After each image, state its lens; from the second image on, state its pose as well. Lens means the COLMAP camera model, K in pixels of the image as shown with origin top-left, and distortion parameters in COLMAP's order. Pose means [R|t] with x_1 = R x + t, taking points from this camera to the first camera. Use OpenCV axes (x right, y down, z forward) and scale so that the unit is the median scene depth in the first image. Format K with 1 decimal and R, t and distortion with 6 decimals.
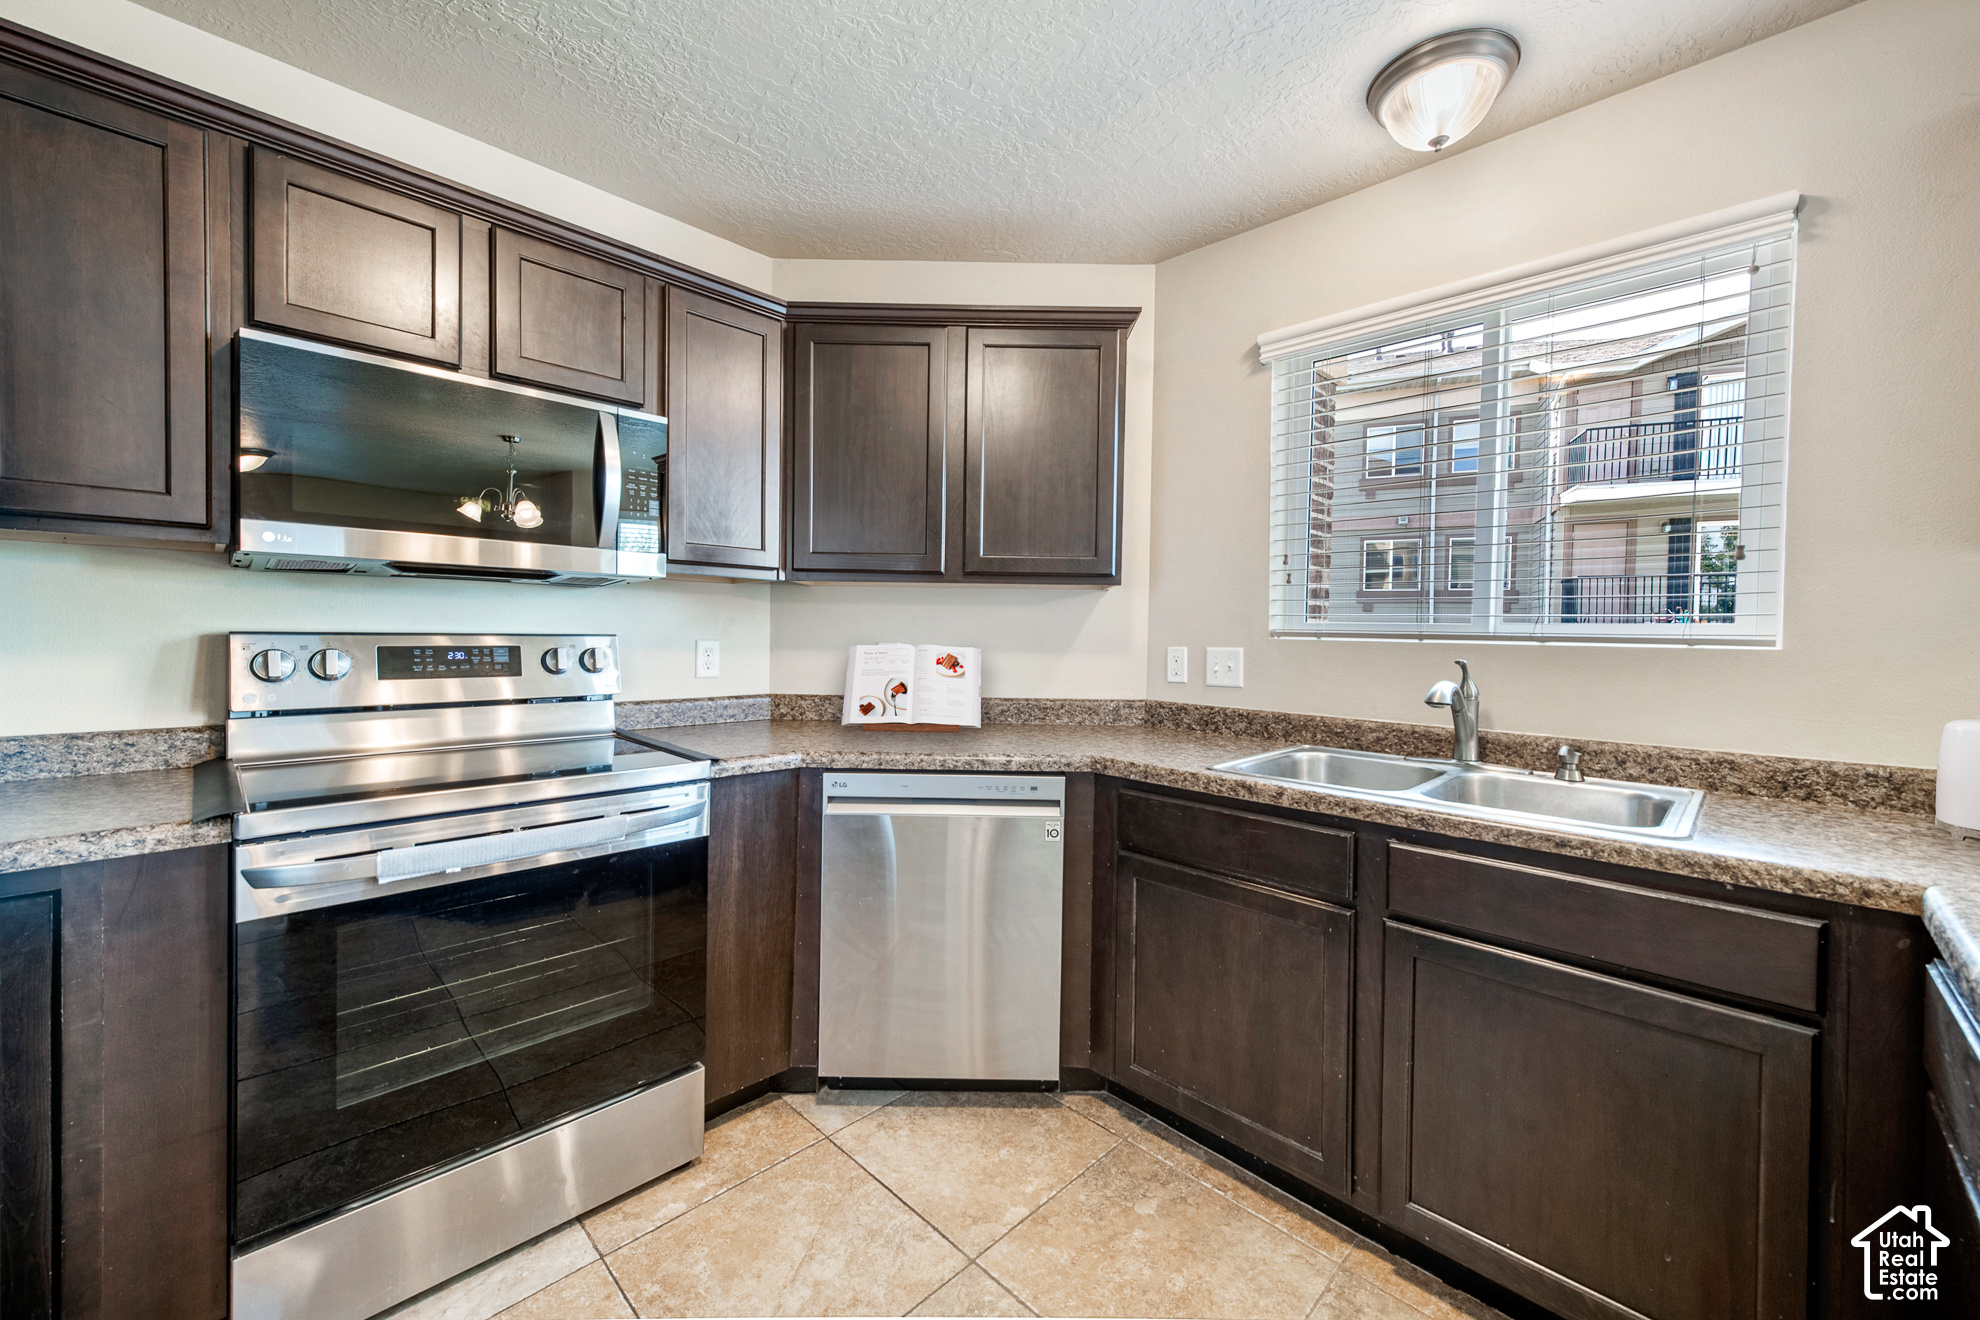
lens RADIAL K [[777.6, 0, 985.3], [0, 777.6, 645.7], [0, 0, 1]] dist [0.003112, -0.000694]
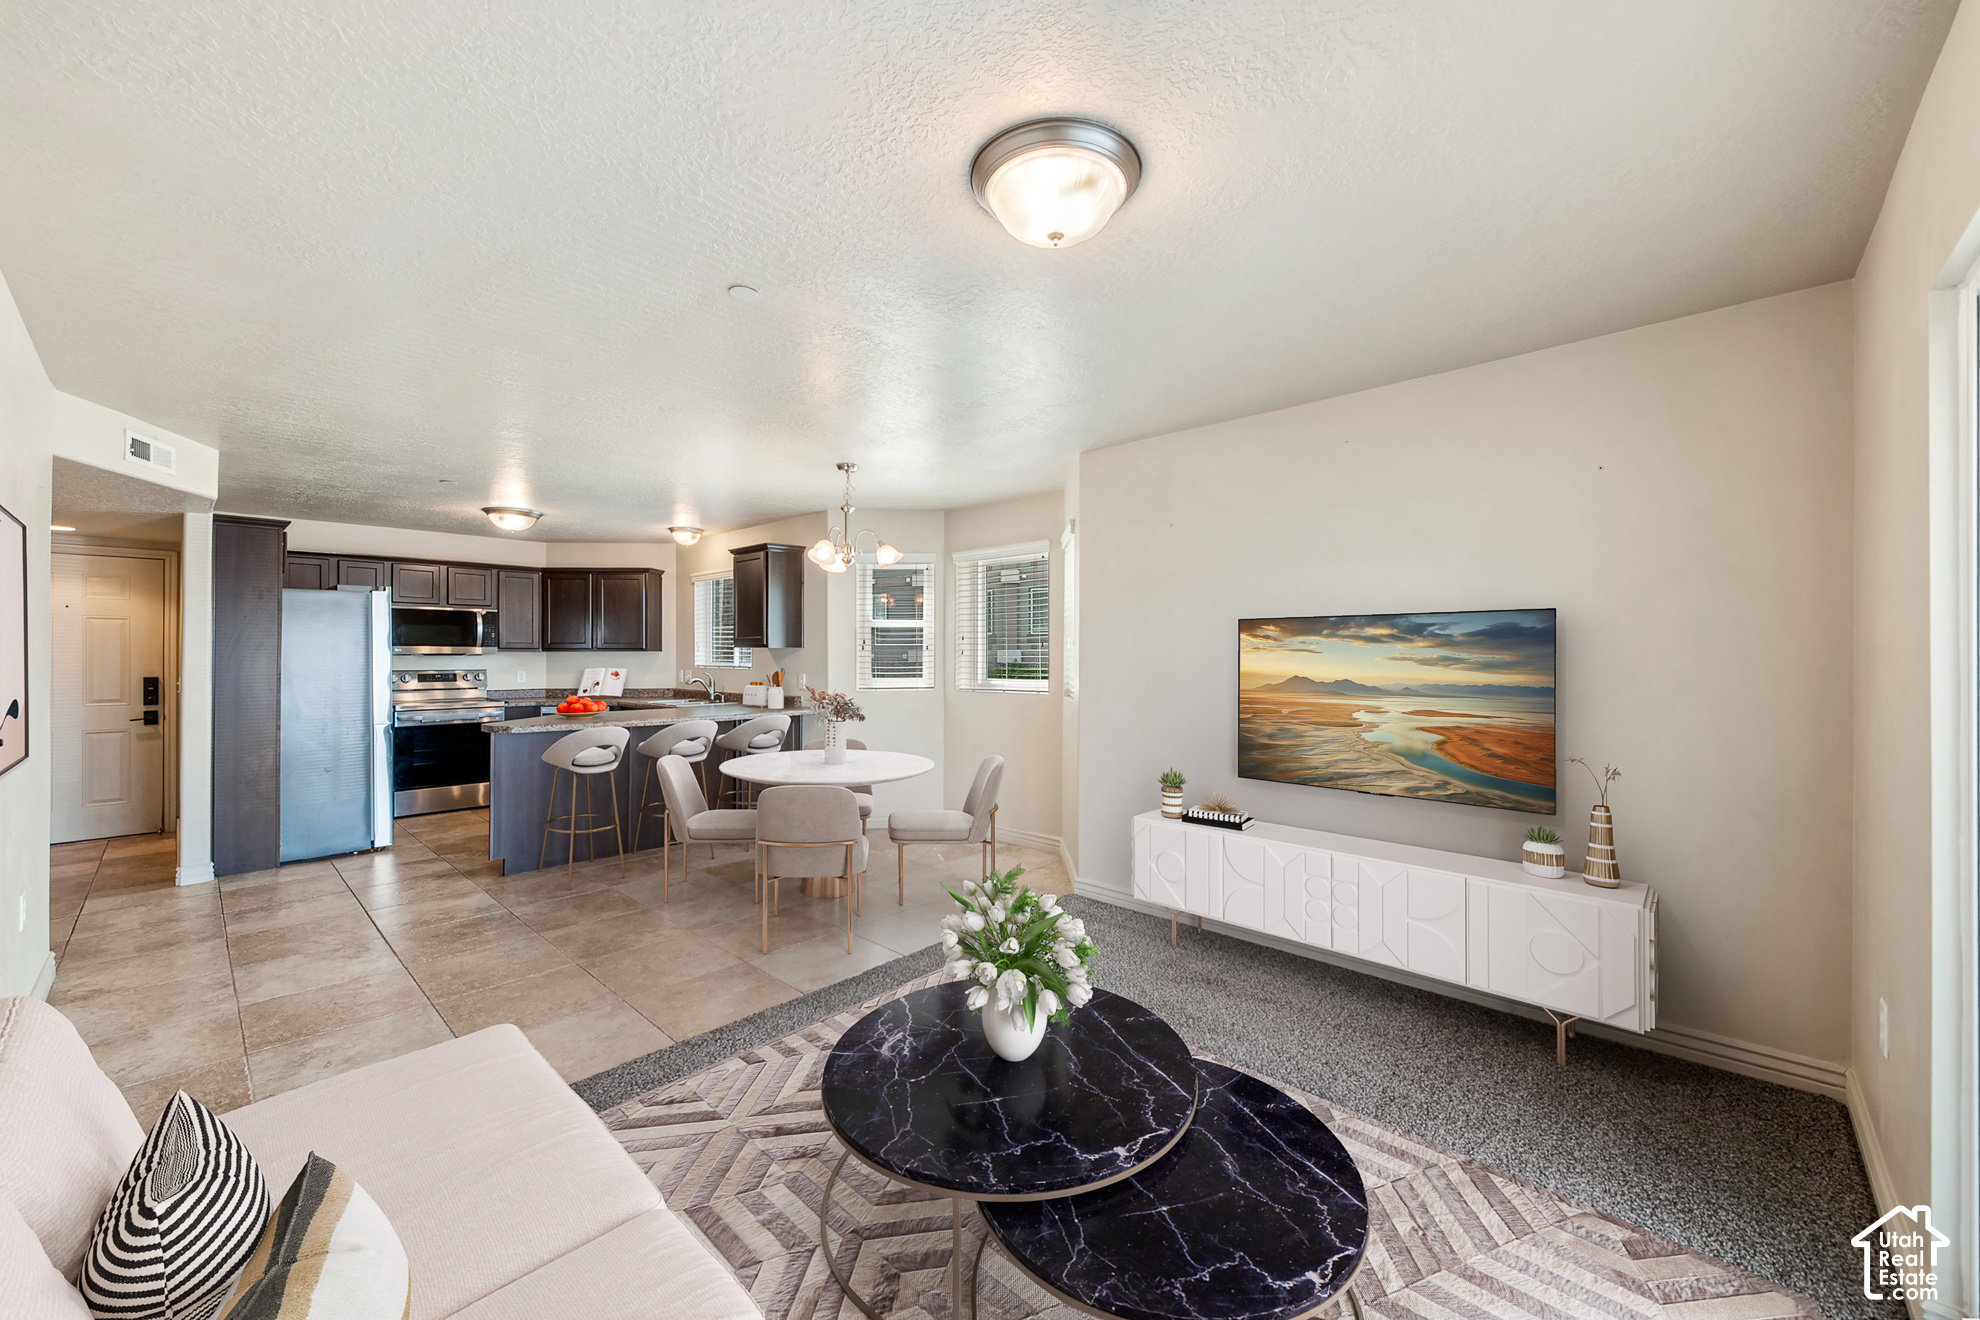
lens RADIAL K [[777.6, 0, 1002.9], [0, 777.6, 647.1], [0, 0, 1]] dist [0.003112, -0.000694]
pose [[0.999601, -0.015052, 0.023904, 1.748337], [0.015730, 0.999473, -0.028393, 0.020657], [-0.023464, 0.028758, 0.999311, -2.520486]]
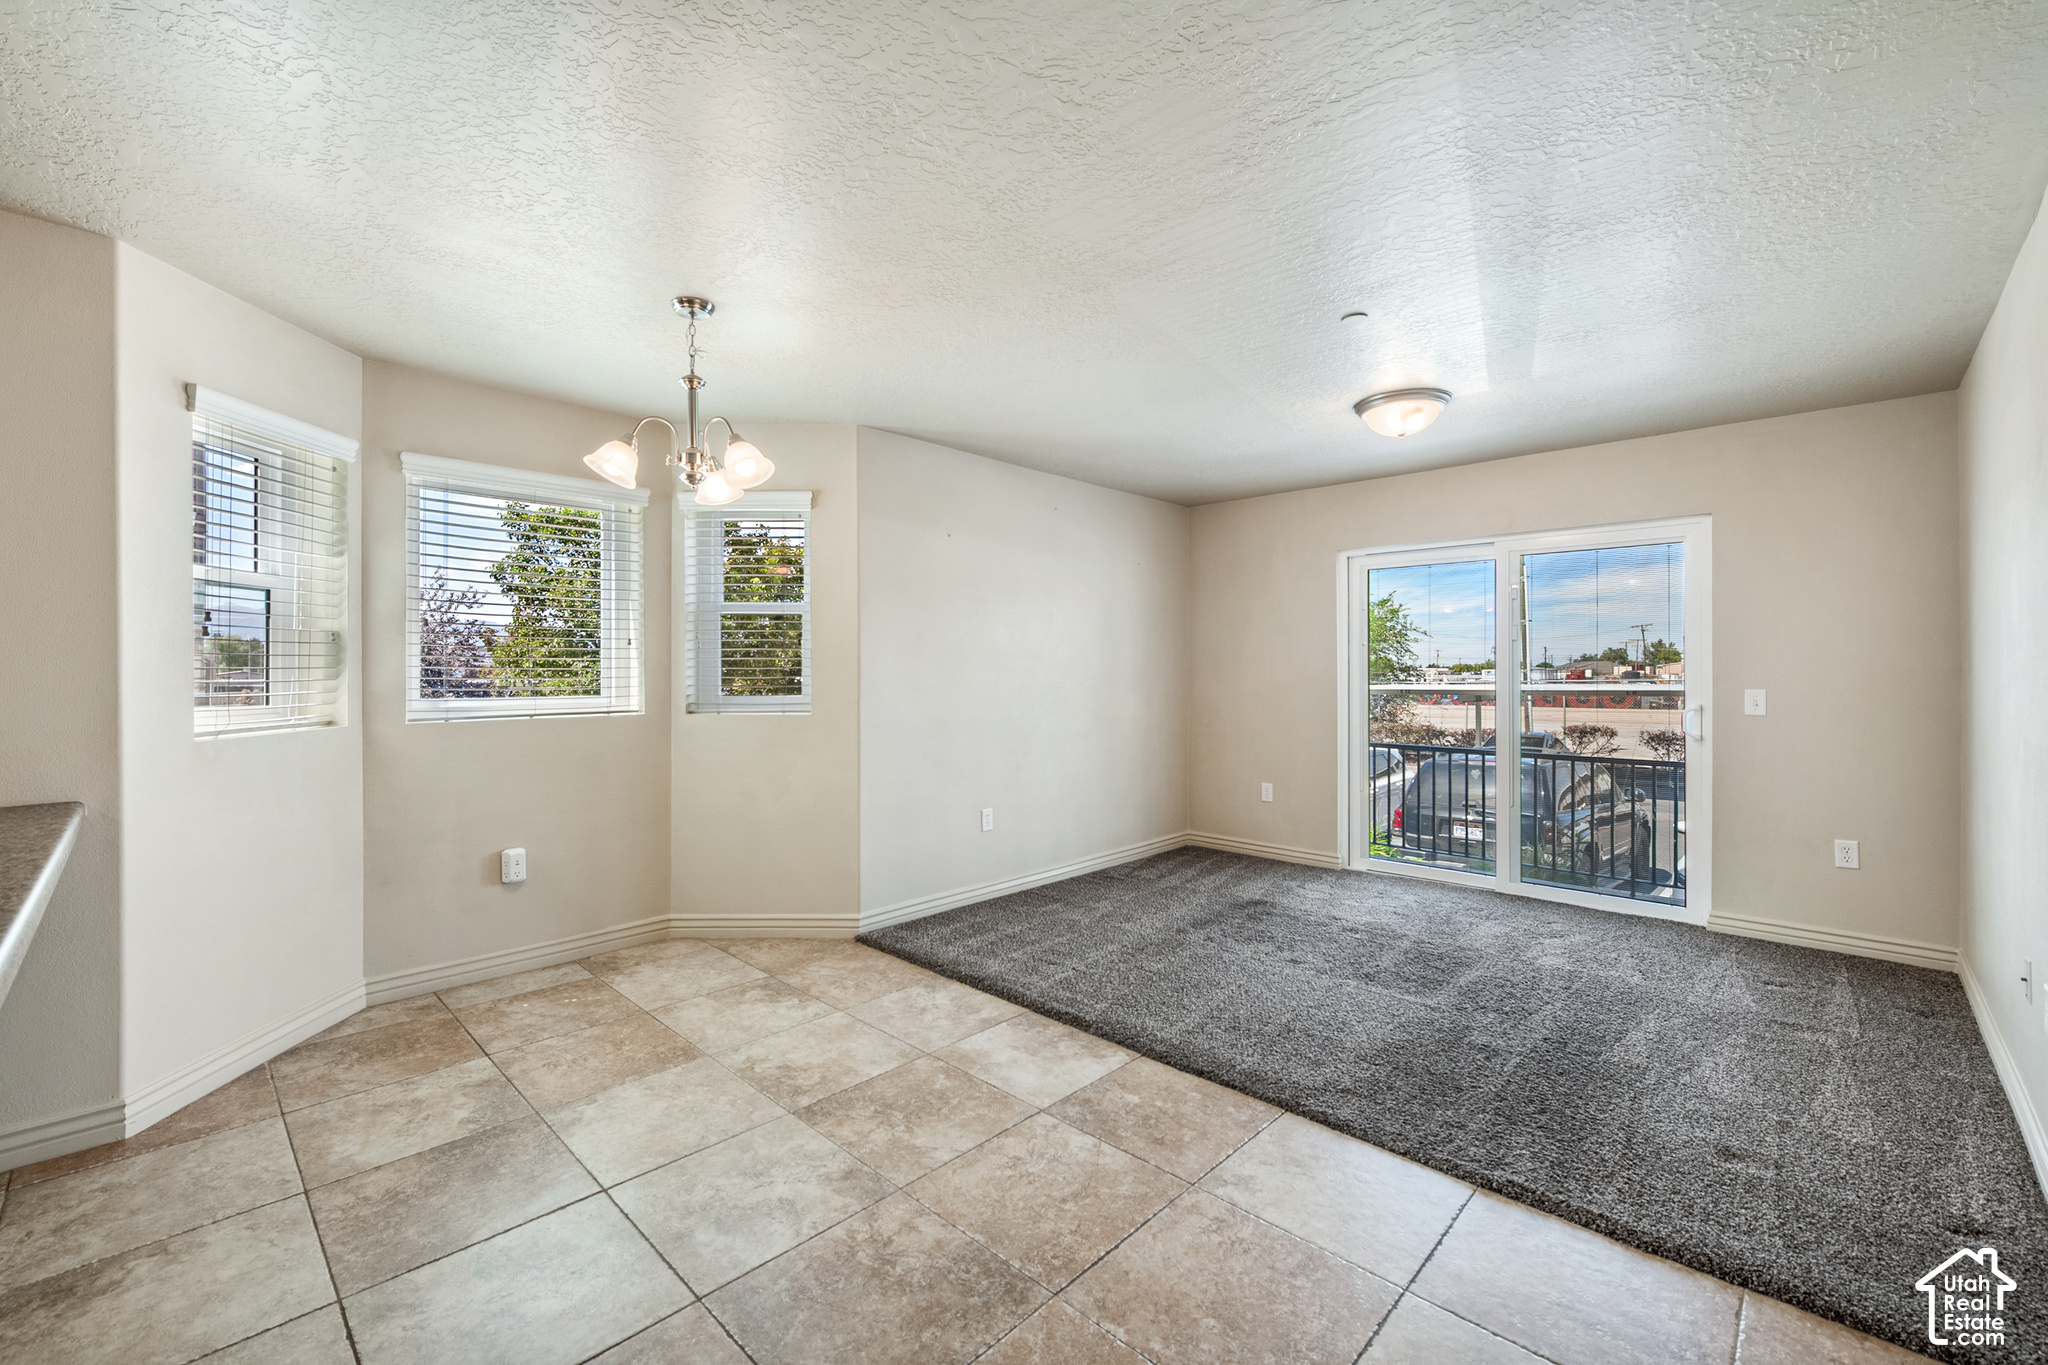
lens RADIAL K [[853.5, 0, 1017.1], [0, 853.5, 665.6], [0, 0, 1]] dist [0.000741, -0.001035]
pose [[-0.012546, -0.013388, 0.999832, -0.022054], [0.018799, 0.999730, 0.013622, -0.016172], [-0.999745, 0.018967, -0.012291, -0.746235]]
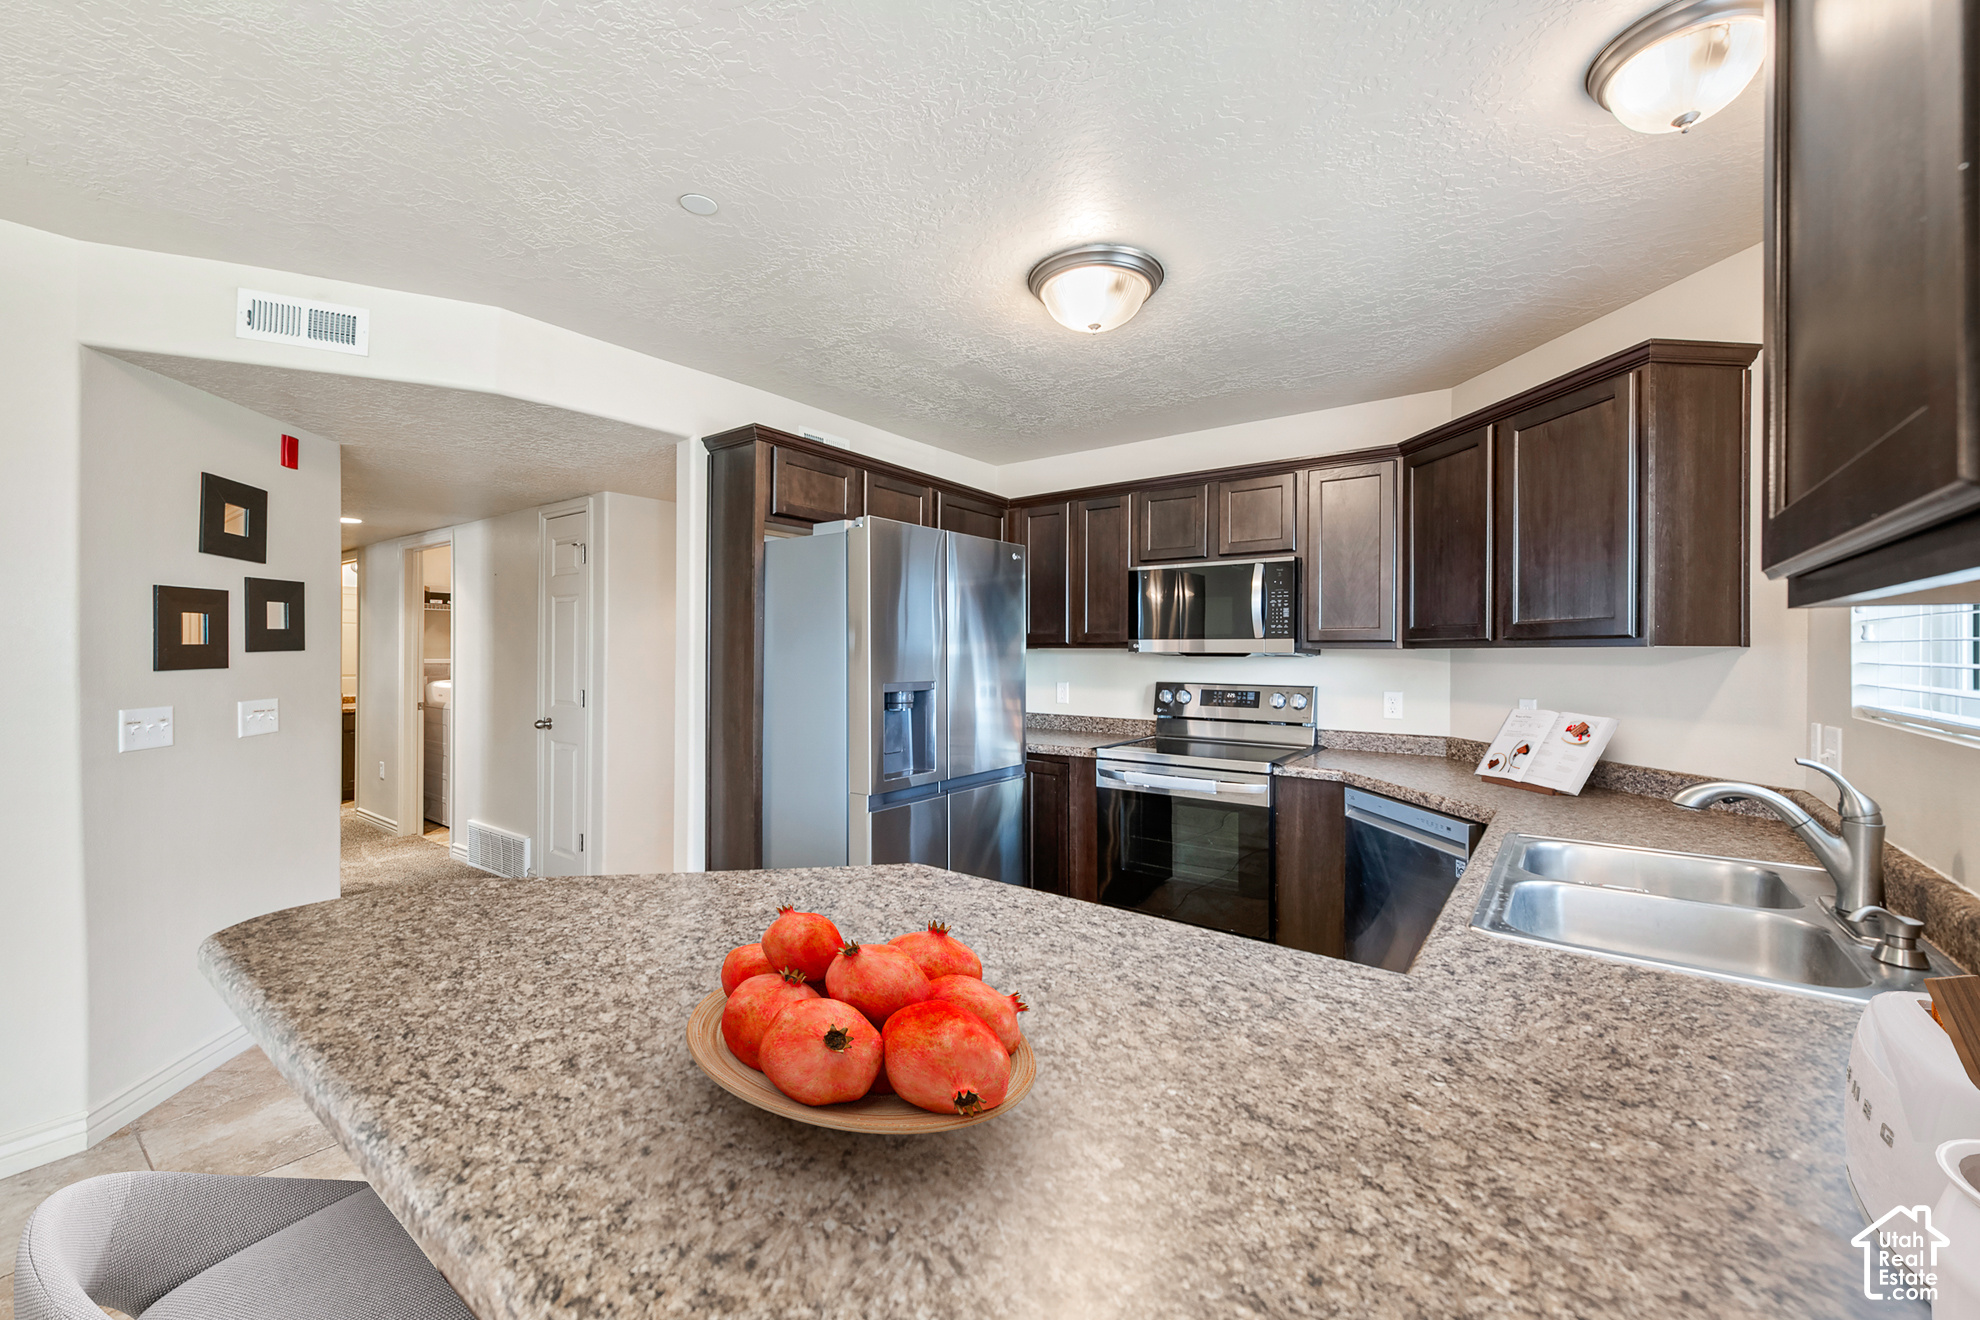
lens RADIAL K [[777.6, 0, 993.5], [0, 777.6, 654.4], [0, 0, 1]] dist [0.003112, -0.000694]
pose [[0.134344, -0.012354, -0.990858, 1.063128], [-0.021581, 0.999649, -0.015389, -0.042743], [0.990700, 0.023451, 0.134030, 0.145852]]
